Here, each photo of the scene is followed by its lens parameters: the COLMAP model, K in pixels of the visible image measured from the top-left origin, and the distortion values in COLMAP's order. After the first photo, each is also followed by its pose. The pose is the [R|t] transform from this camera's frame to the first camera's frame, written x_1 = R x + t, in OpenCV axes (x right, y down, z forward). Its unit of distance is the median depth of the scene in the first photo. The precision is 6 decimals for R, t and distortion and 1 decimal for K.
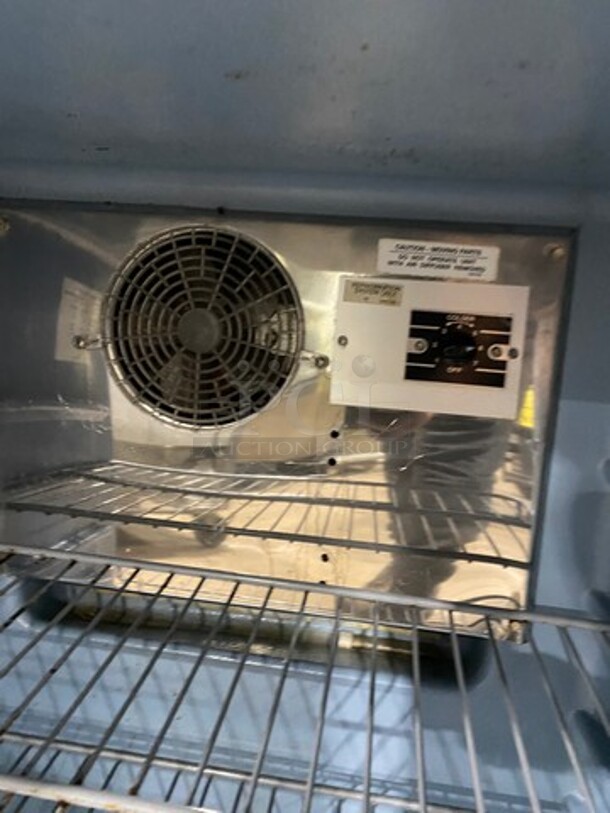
lens RADIAL K [[615.5, 0, 303.7], [0, 615.5, 411.9], [0, 0, 1]] dist [0.008562, -0.004560]
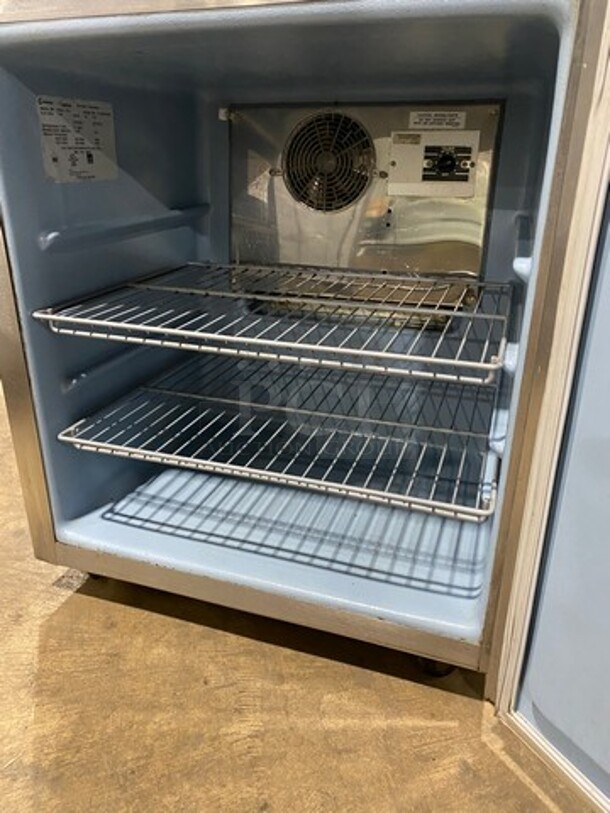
lens RADIAL K [[615.5, 0, 301.0], [0, 615.5, 400.4], [0, 0, 1]] dist [0.008562, -0.004560]
pose [[0.978601, 0.024563, -0.204295, 0.210399], [0.005129, 0.989629, 0.143555, 0.389332], [0.205703, -0.141531, 0.968326, -1.251989]]
